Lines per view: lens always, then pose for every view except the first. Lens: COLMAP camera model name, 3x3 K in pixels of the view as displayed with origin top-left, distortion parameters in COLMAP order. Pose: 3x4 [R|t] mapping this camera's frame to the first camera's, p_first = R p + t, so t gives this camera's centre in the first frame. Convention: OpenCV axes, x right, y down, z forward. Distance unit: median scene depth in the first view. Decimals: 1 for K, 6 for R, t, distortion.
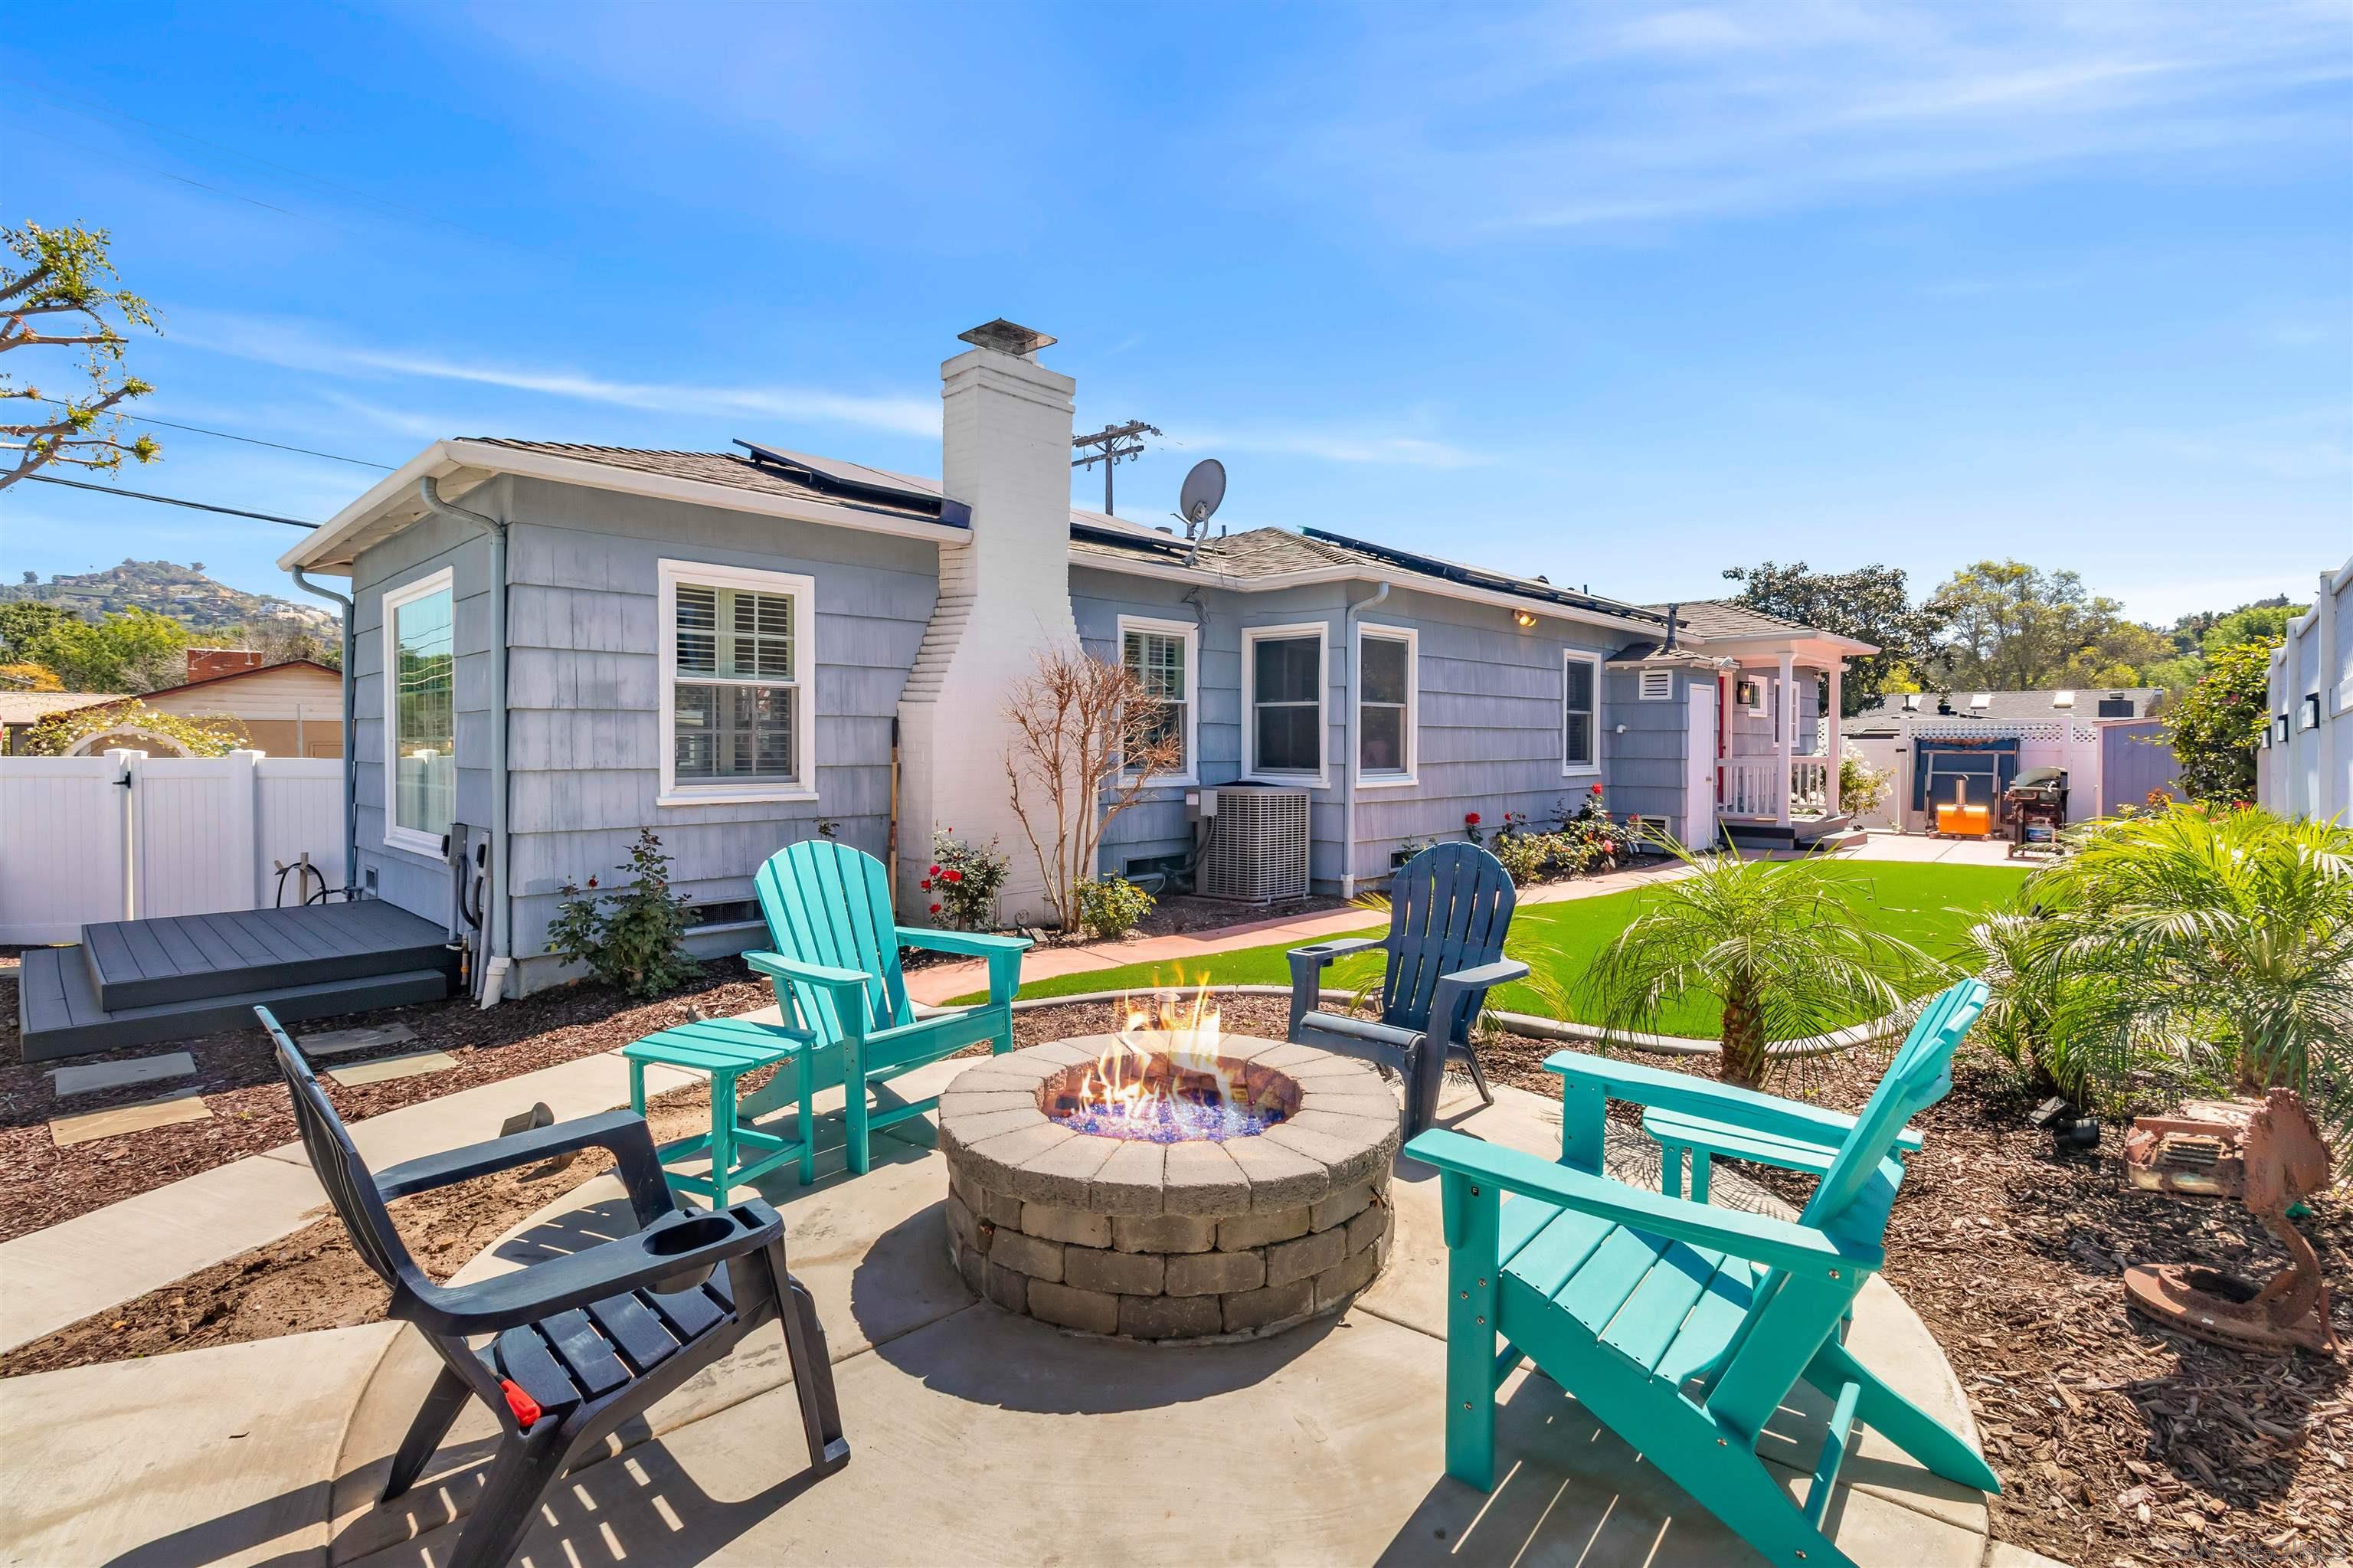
lens RADIAL K [[1099.7, 0, 1179.2], [0, 1099.7, 754.2], [0, 0, 1]] dist [0.002290, 0.000902]
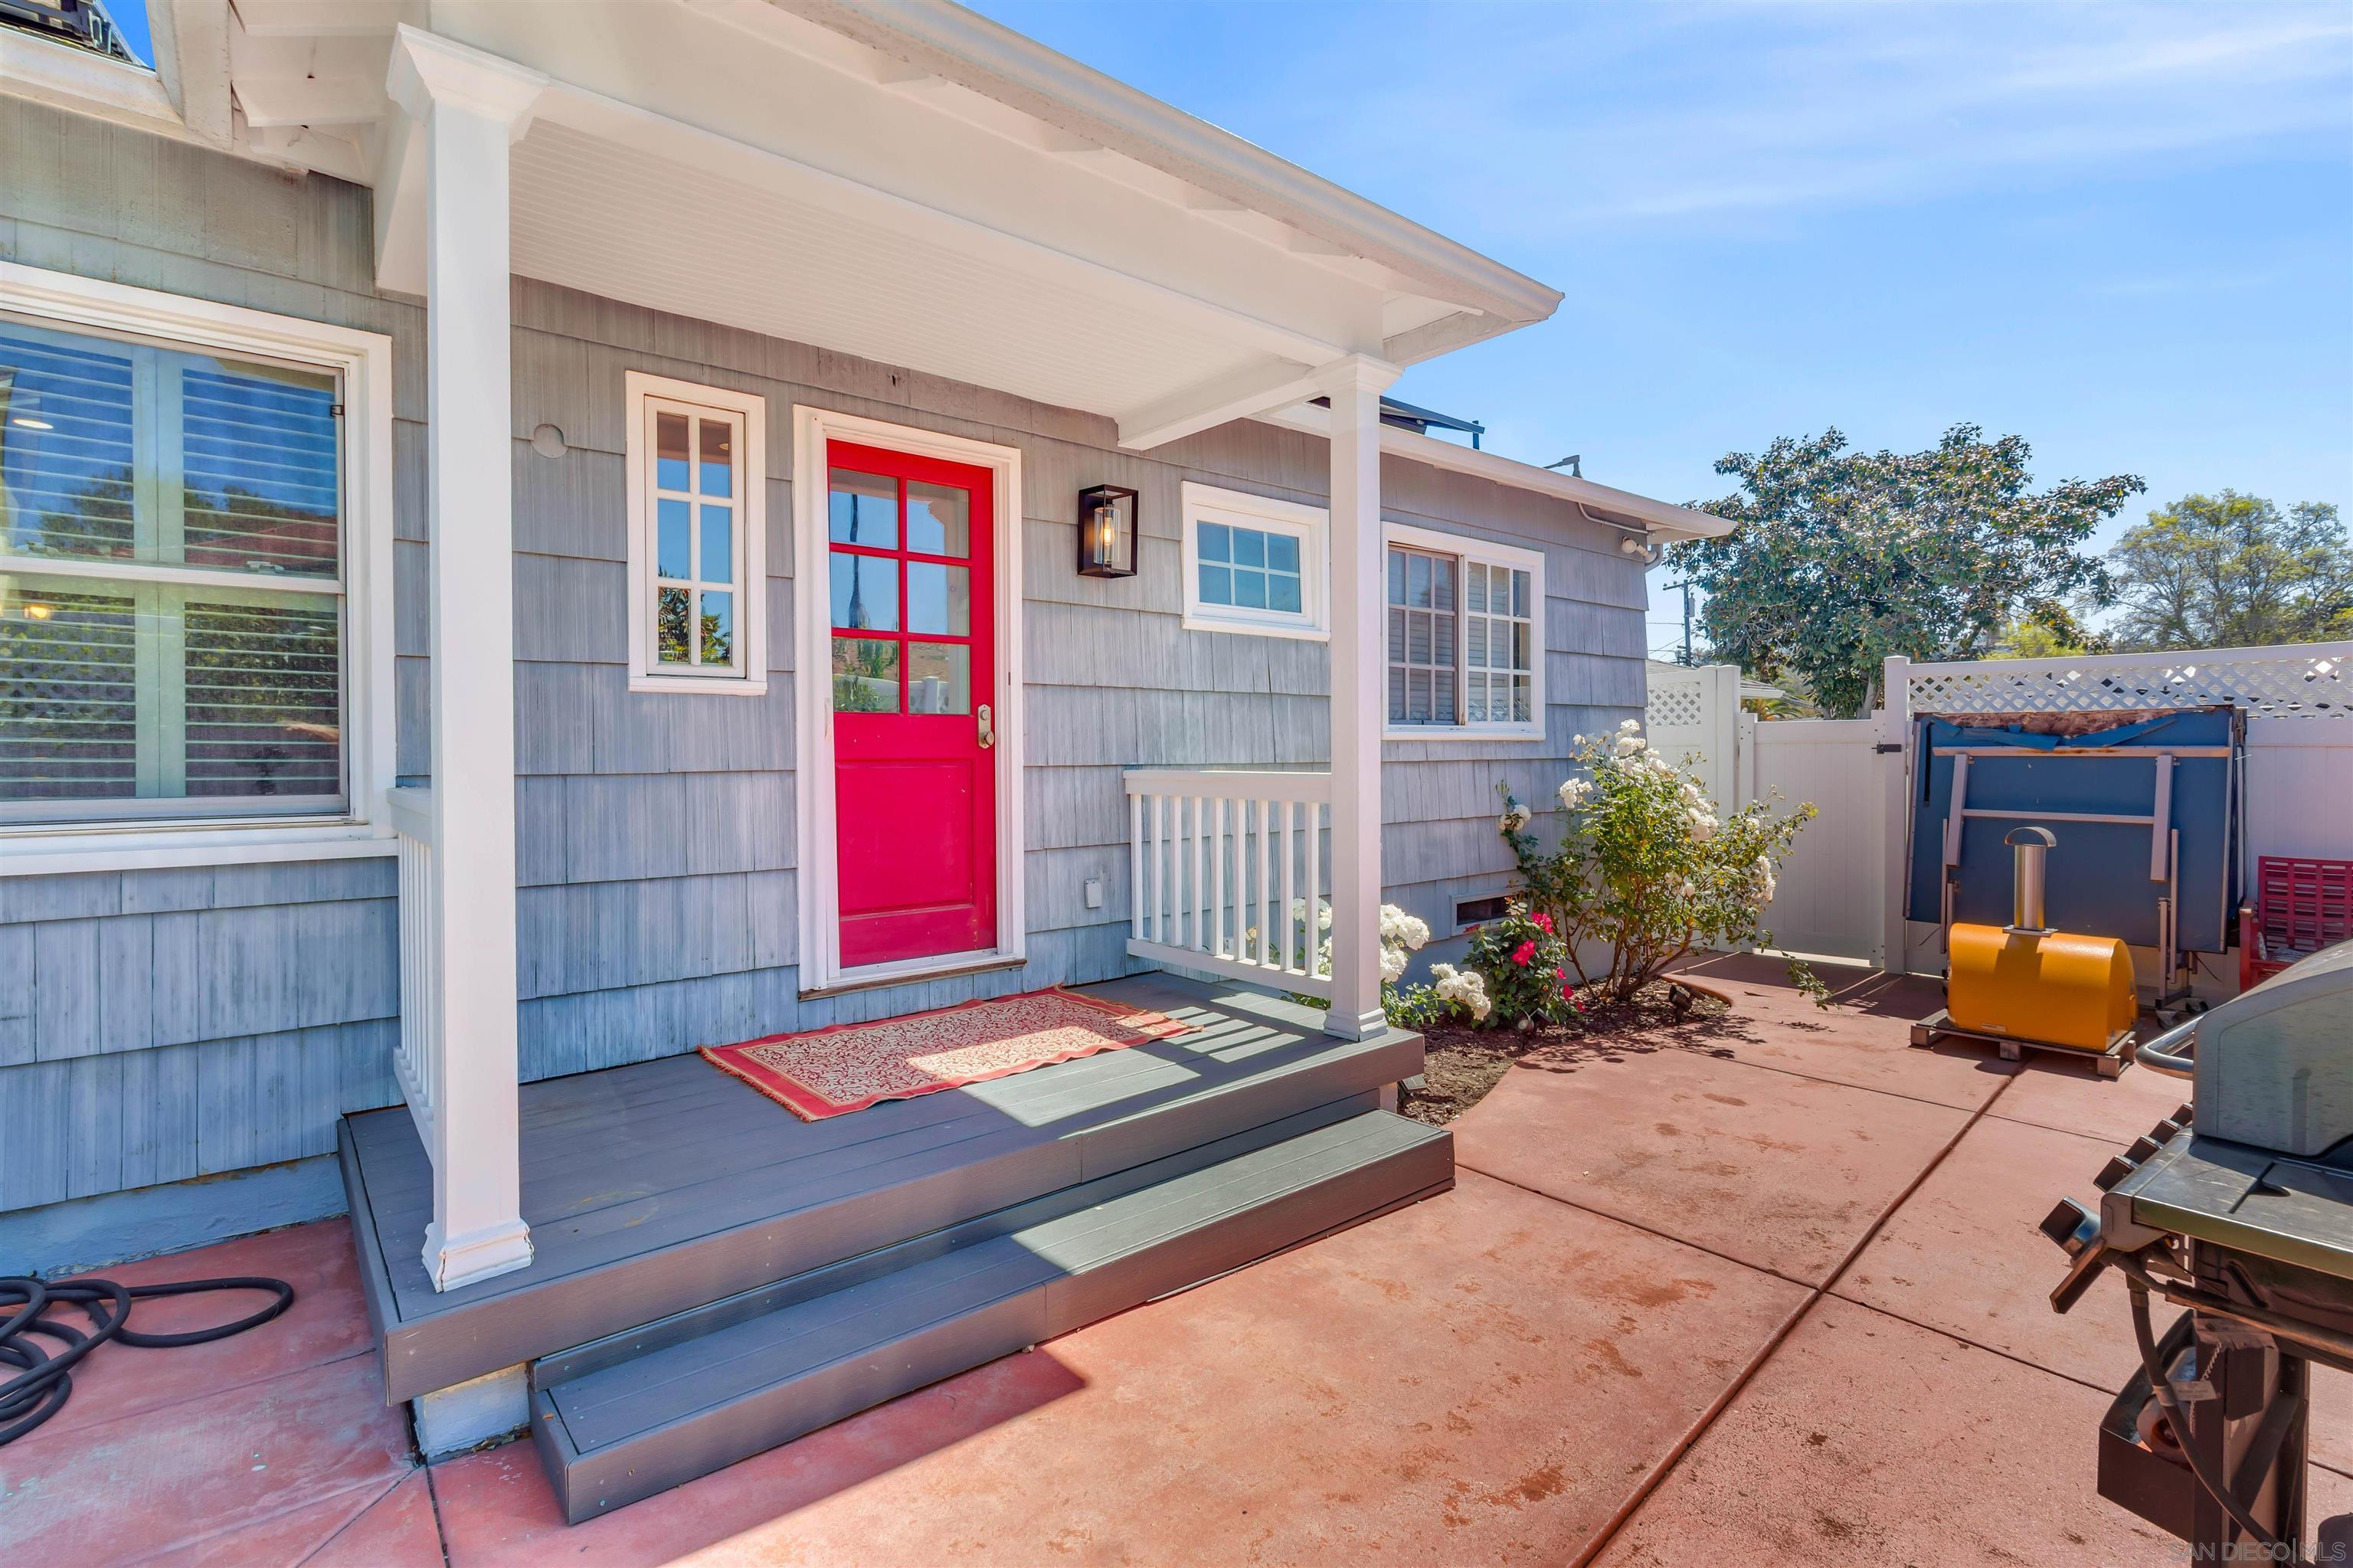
lens RADIAL K [[1099.7, 0, 1179.2], [0, 1099.7, 754.2], [0, 0, 1]] dist [0.002290, 0.000902]
pose [[0.993217, -0.001590, -0.116265, 1.156474], [0.001519, 0.999999, -0.000699, -0.004143], [0.116266, 0.000518, 0.993218, 1.515022]]
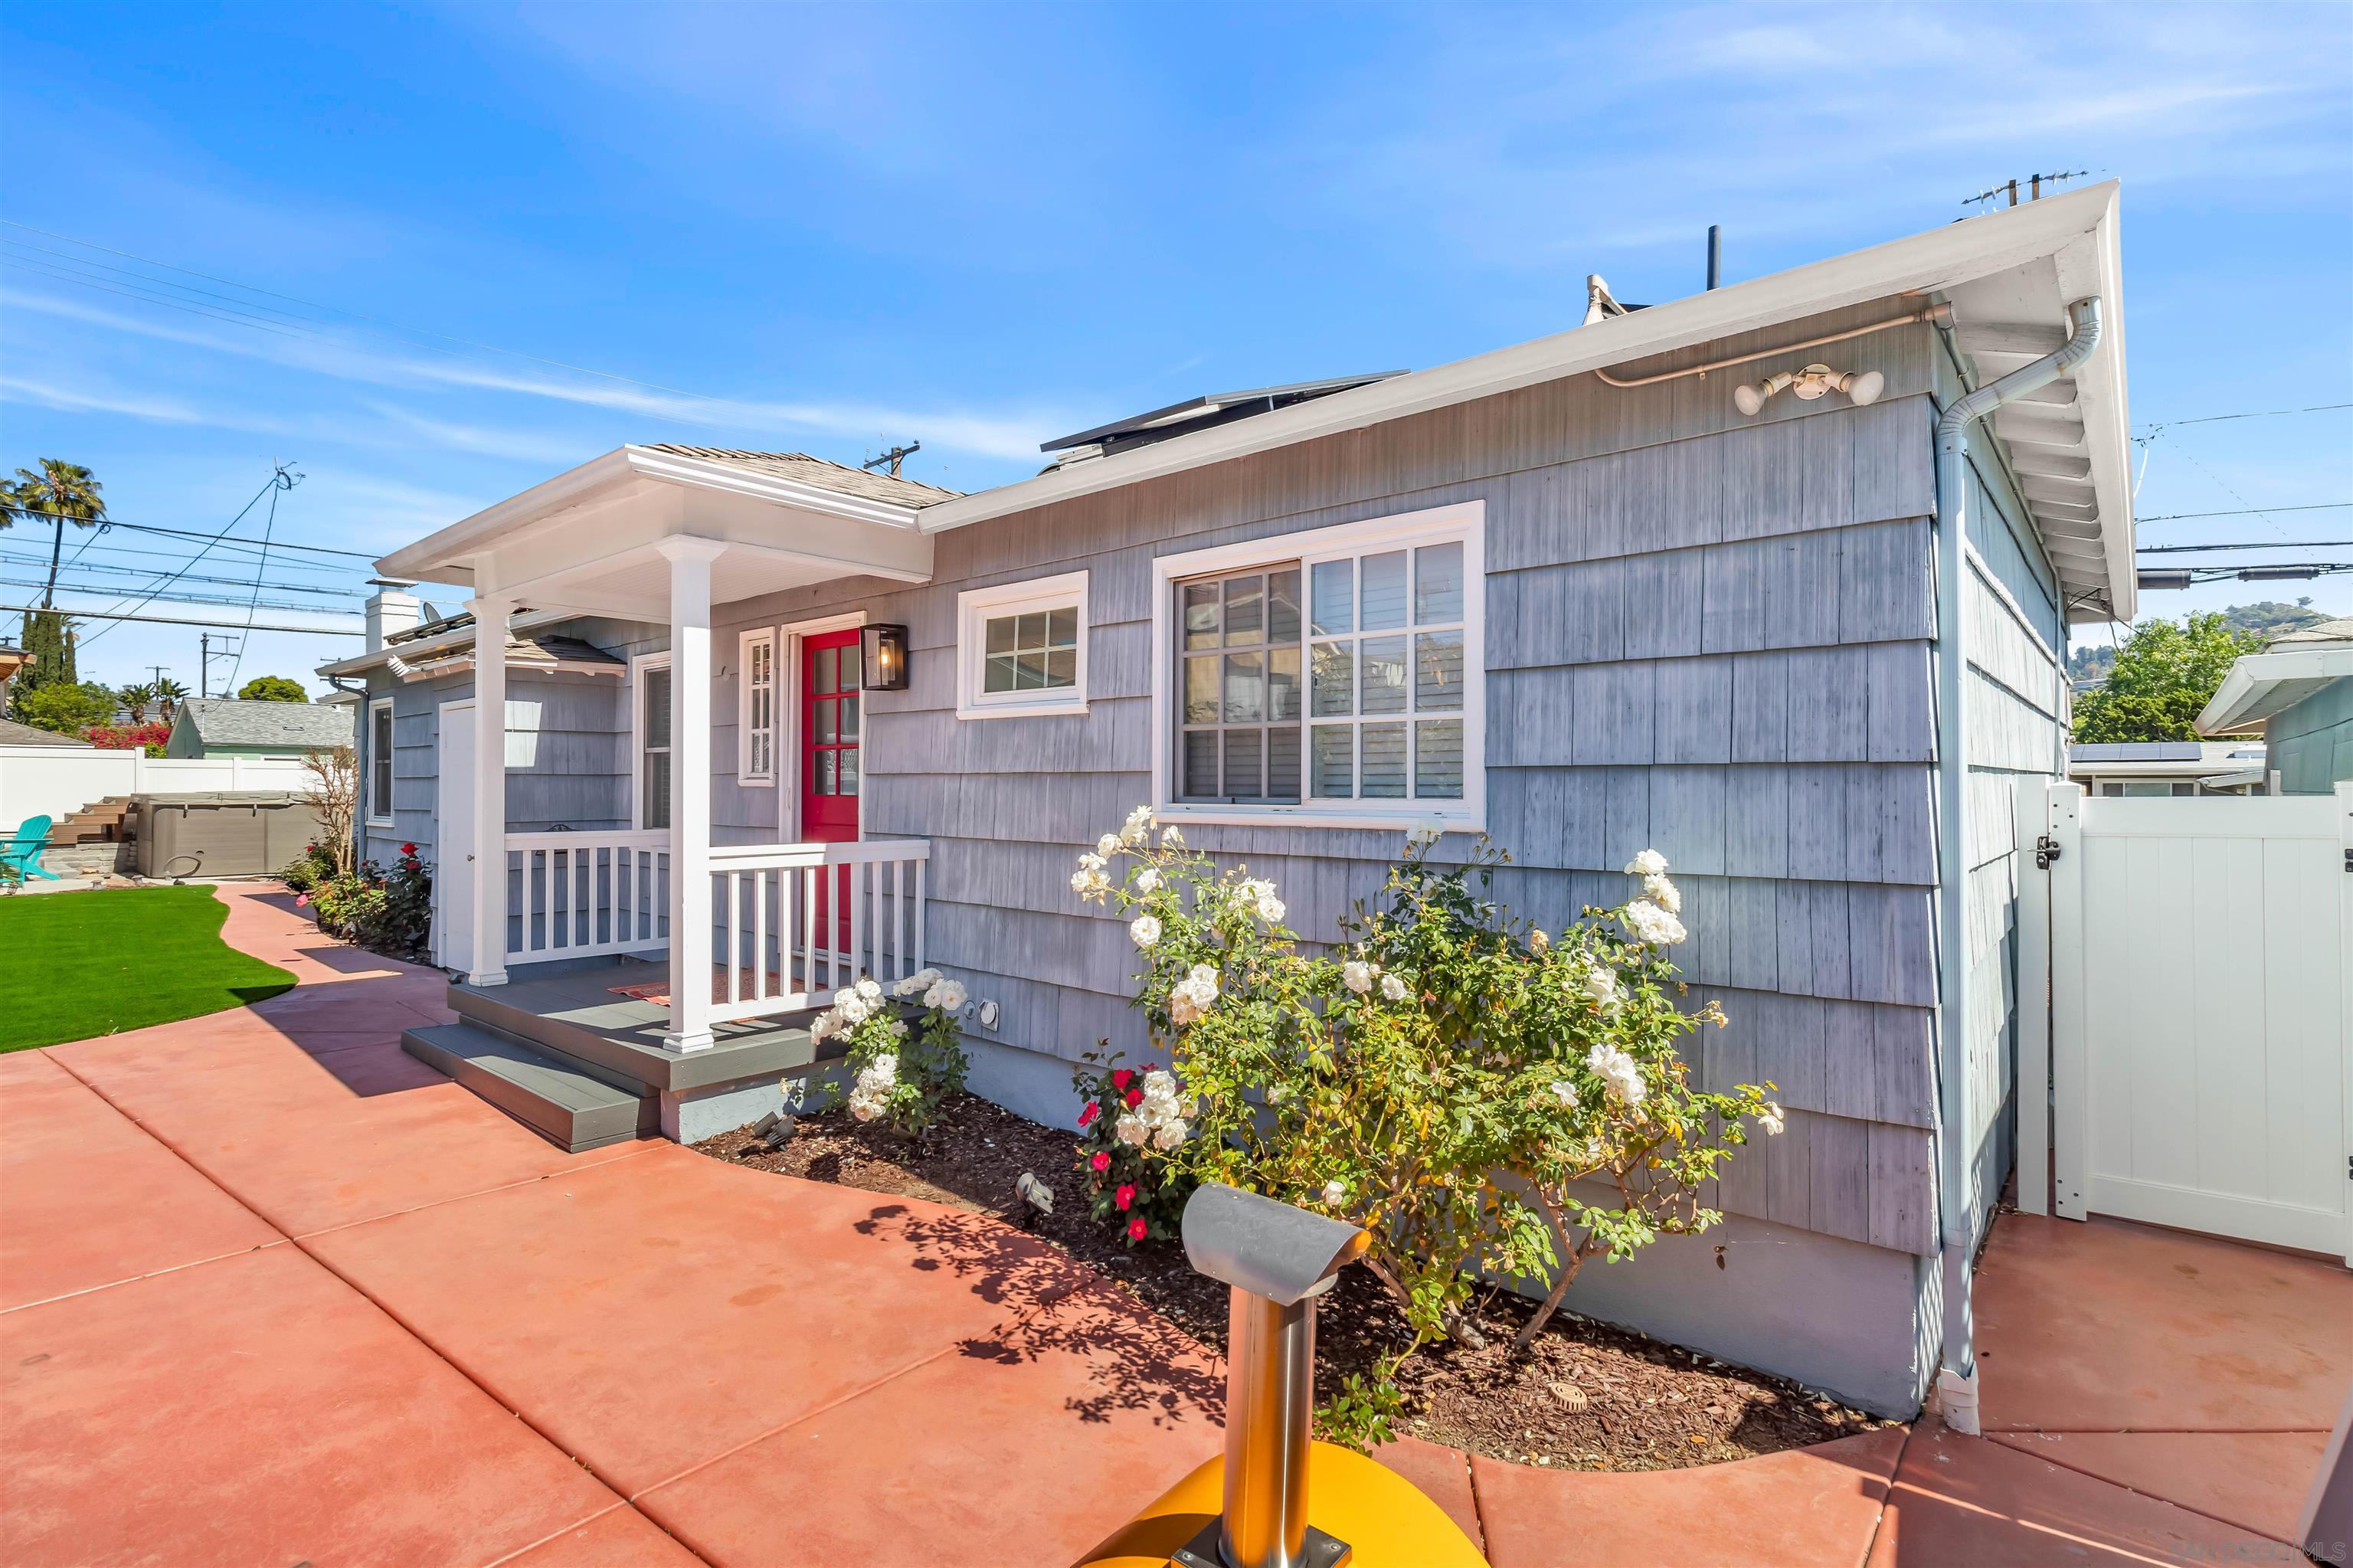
lens RADIAL K [[1104.9, 0, 1177.3], [0, 1104.9, 774.4], [0, 0, 1]] dist [0.002560, 0.000542]
pose [[0.046221, -0.008319, -0.998897, 1.777015], [-0.009249, 0.999919, -0.008755, -0.033250], [0.998888, 0.009643, 0.046140, 2.200987]]
